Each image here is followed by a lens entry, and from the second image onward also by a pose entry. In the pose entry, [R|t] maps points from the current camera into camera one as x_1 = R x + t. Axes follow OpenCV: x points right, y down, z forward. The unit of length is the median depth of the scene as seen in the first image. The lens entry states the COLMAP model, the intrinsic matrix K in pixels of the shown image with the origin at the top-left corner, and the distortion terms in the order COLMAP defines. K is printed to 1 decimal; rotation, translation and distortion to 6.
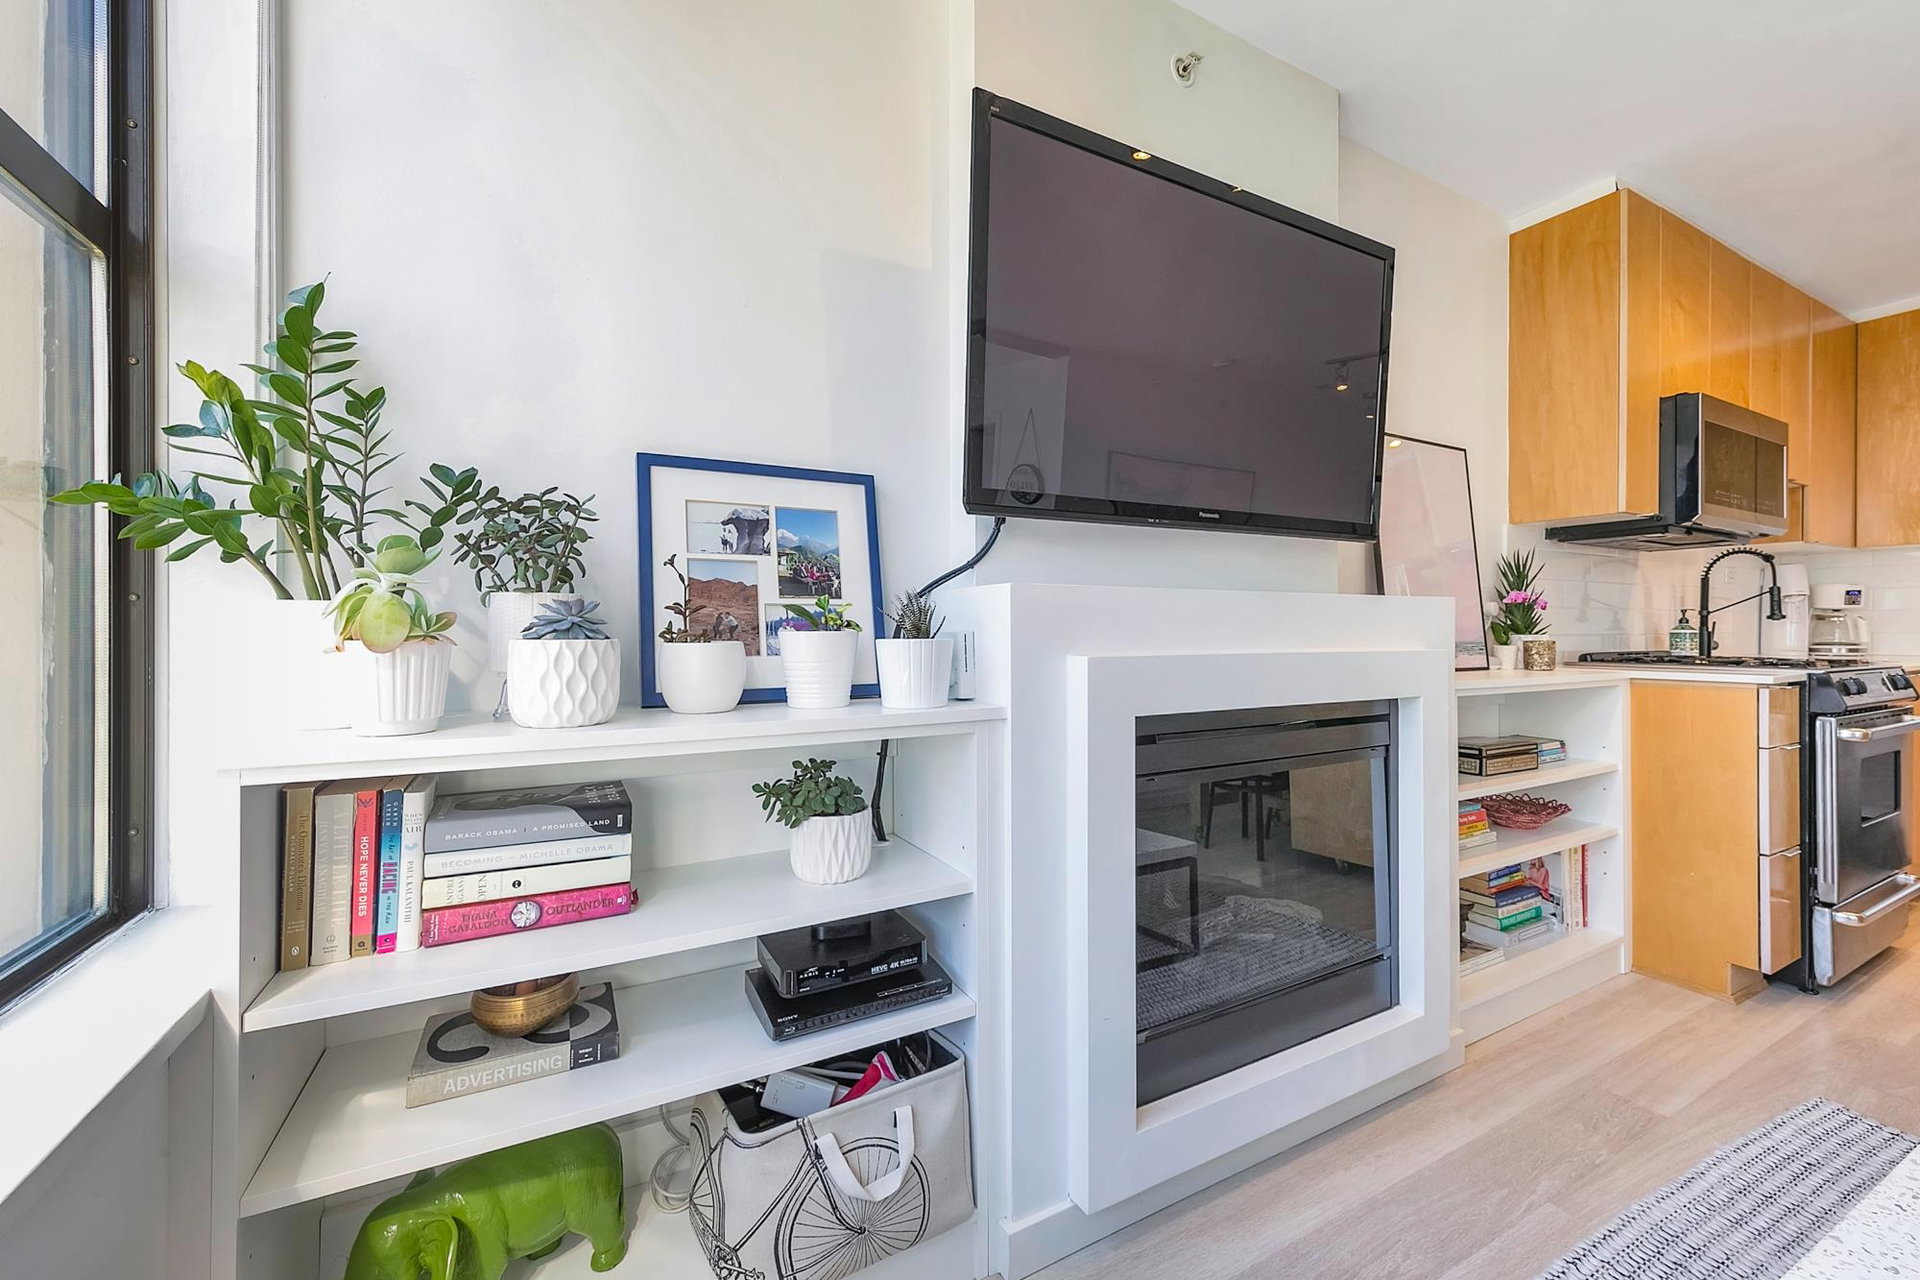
lens RADIAL K [[734.9, 0, 960.9], [0, 734.9, 643.5], [0, 0, 1]] dist [0.002427, -0.000008]
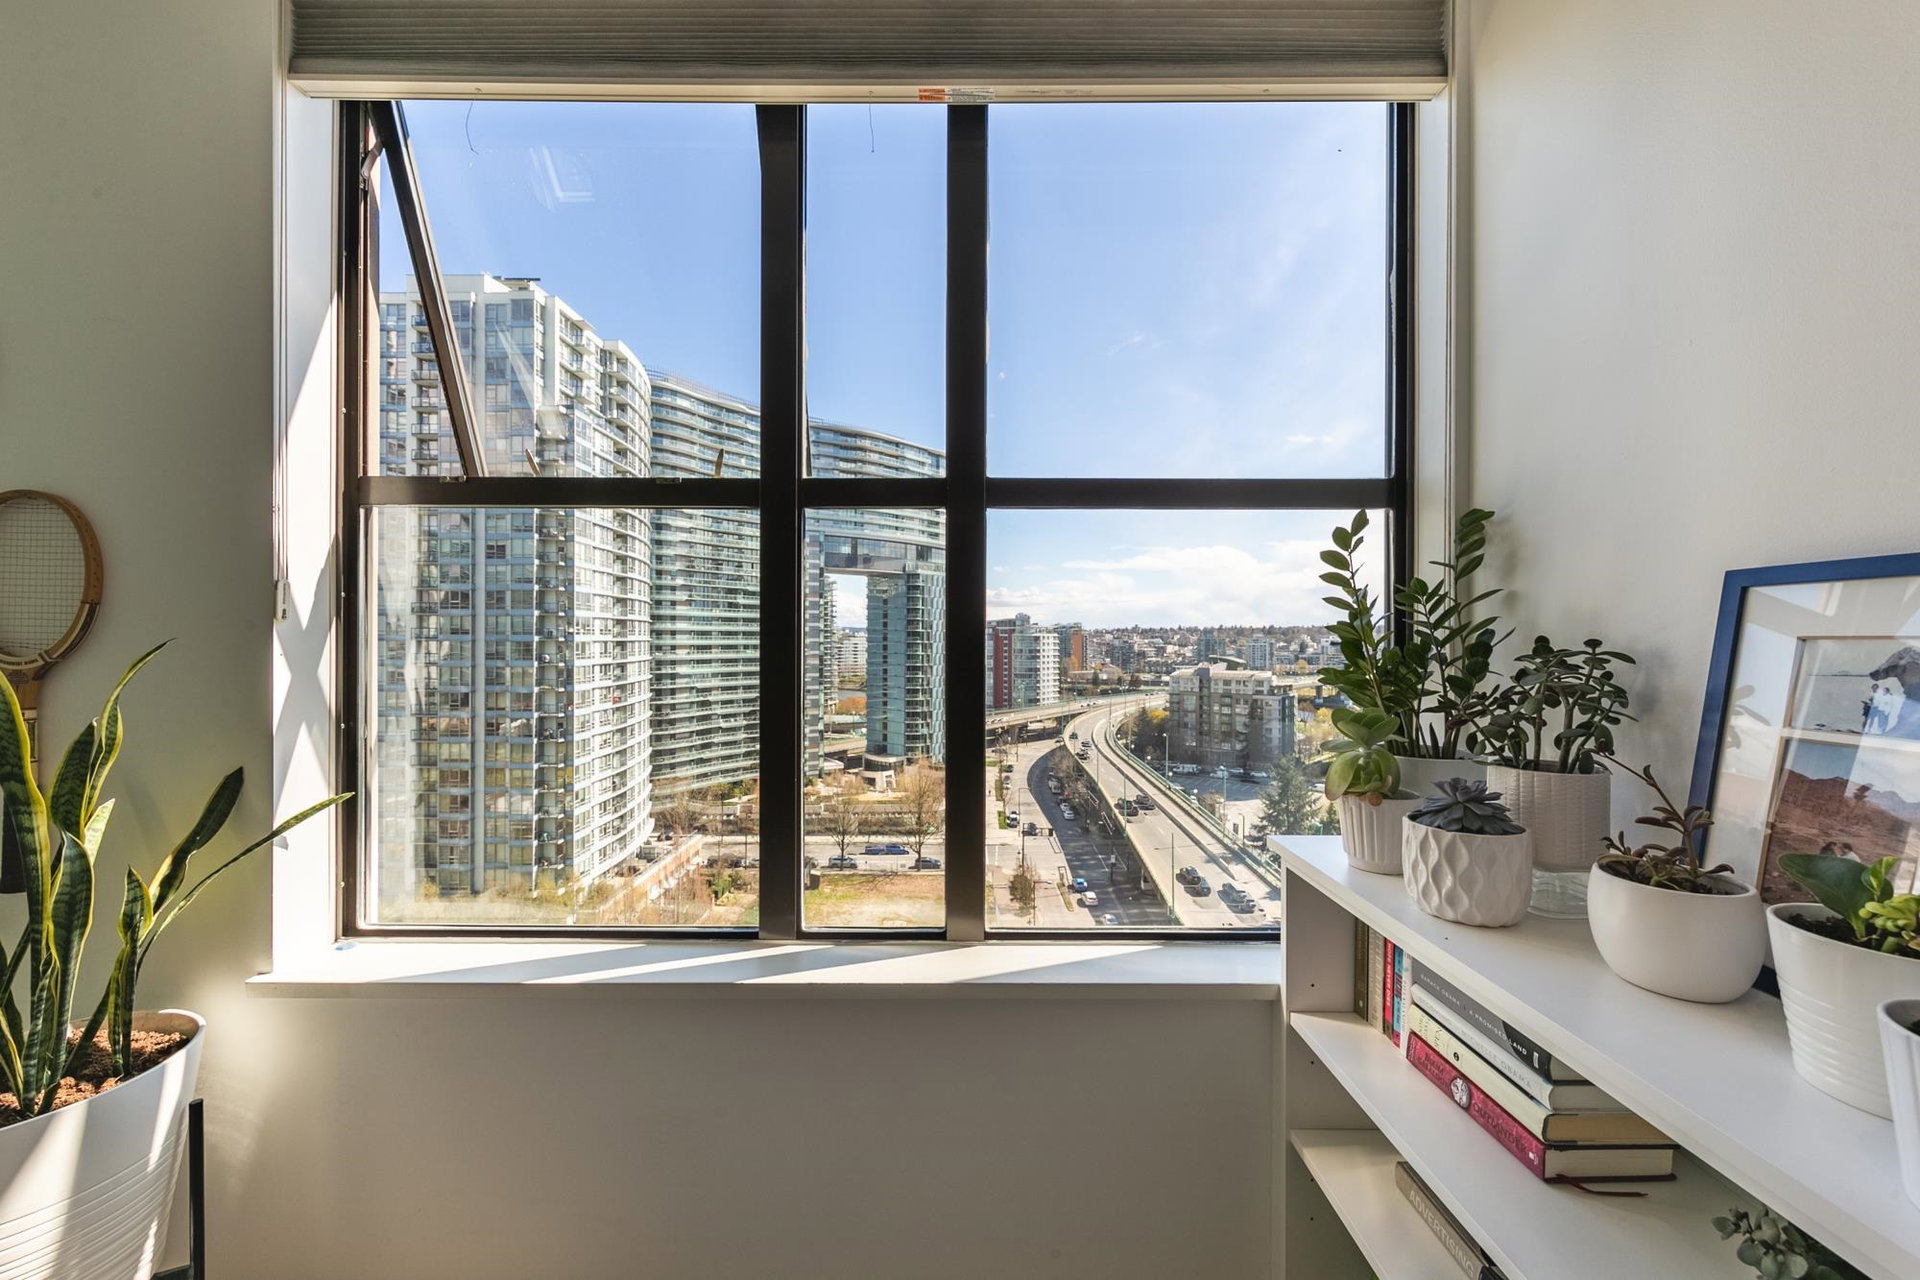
lens RADIAL K [[734.9, 0, 963.2], [0, 734.9, 644.1], [0, 0, 1]] dist [0.002427, -0.000008]
pose [[-0.455478, 0.017788, -0.890069, 0.516527], [0.008472, 0.999842, 0.015647, -0.226250], [0.890207, -0.000414, -0.455557, 0.740298]]
